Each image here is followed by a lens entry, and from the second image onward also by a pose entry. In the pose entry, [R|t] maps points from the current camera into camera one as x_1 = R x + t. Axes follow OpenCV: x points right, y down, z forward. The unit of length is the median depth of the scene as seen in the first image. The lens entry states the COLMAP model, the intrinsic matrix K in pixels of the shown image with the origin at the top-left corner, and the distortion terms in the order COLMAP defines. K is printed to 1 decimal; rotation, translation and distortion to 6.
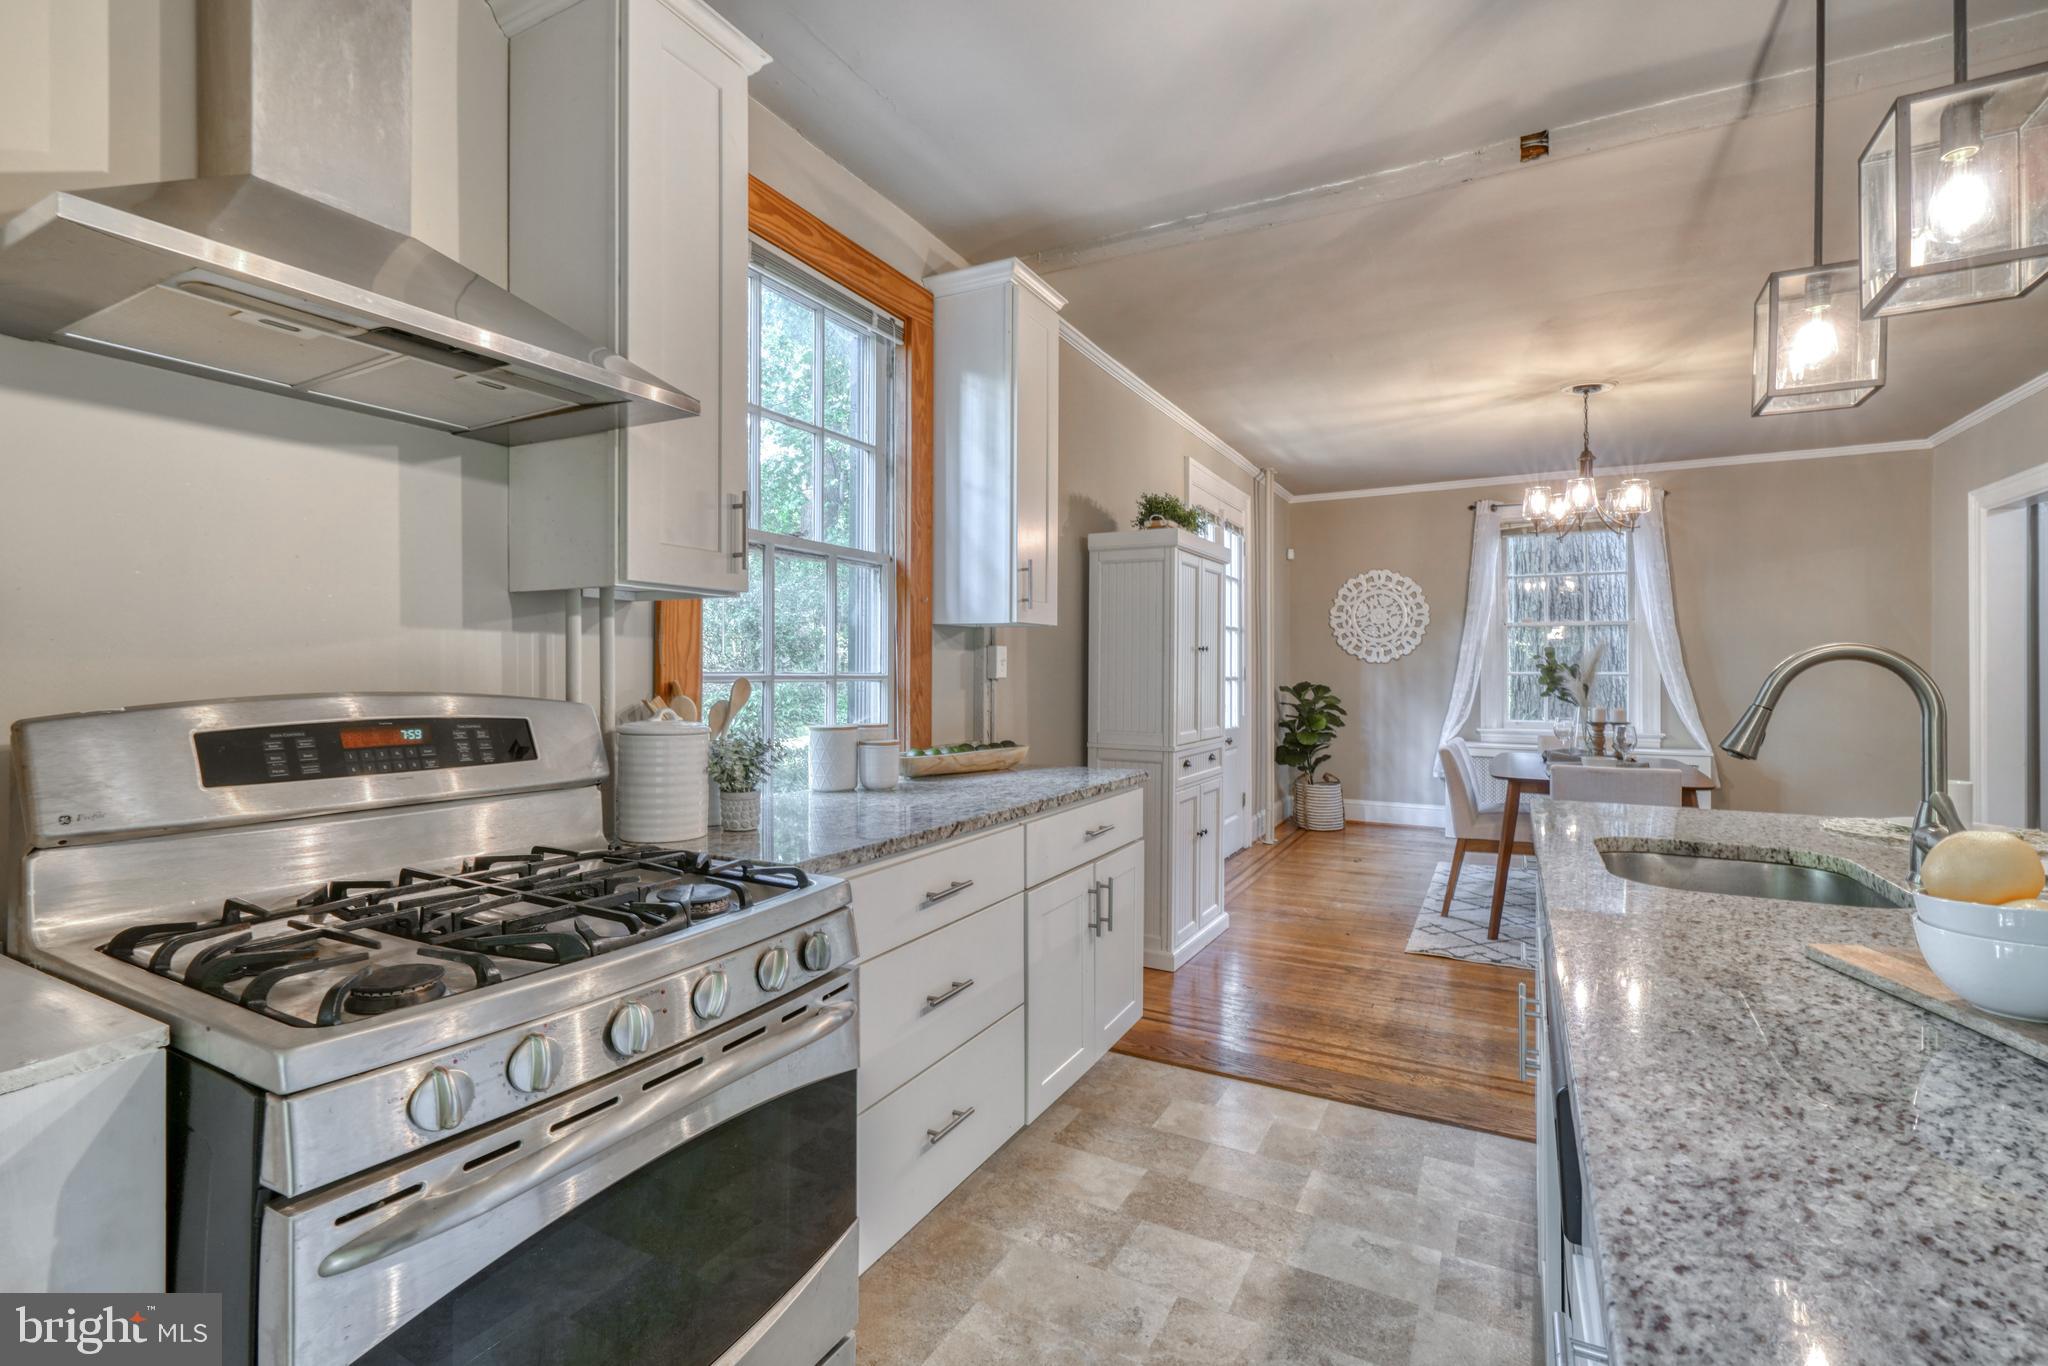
lens RADIAL K [[938.4, 0, 1014.7], [0, 938.4, 678.6], [0, 0, 1]] dist [-0.014983, 0.006002]
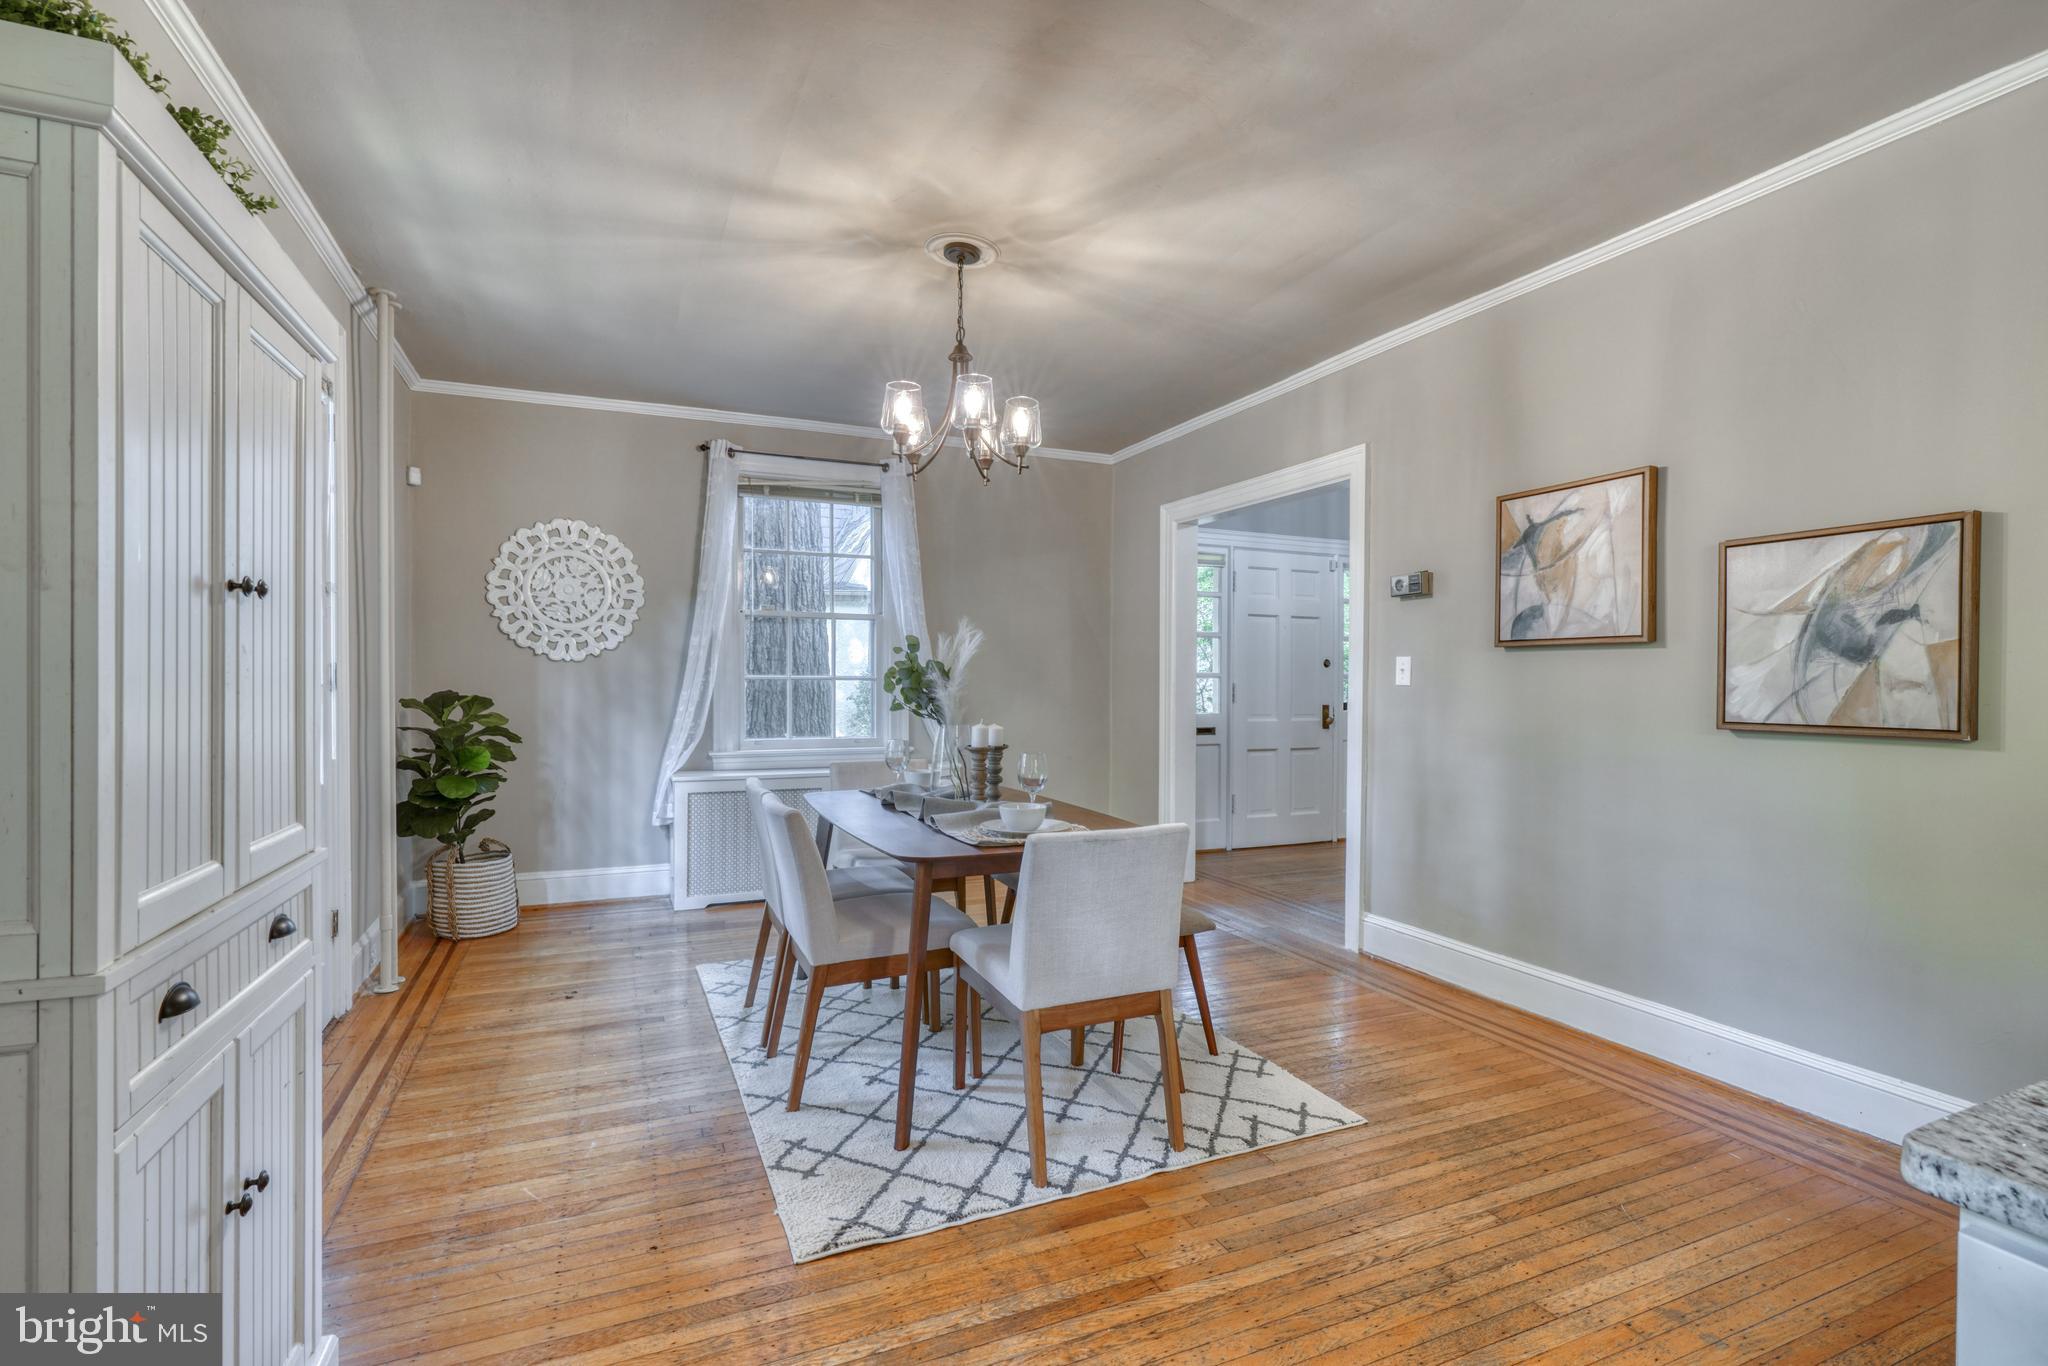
lens RADIAL K [[938.4, 0, 1023.1], [0, 938.4, 688.1], [0, 0, 1]] dist [-0.014983, 0.006002]
pose [[0.613901, -0.007359, 0.789348, 0.066651], [0.004231, 0.999973, 0.006033, -0.000350], [-0.789371, -0.000364, 0.613916, 0.349325]]
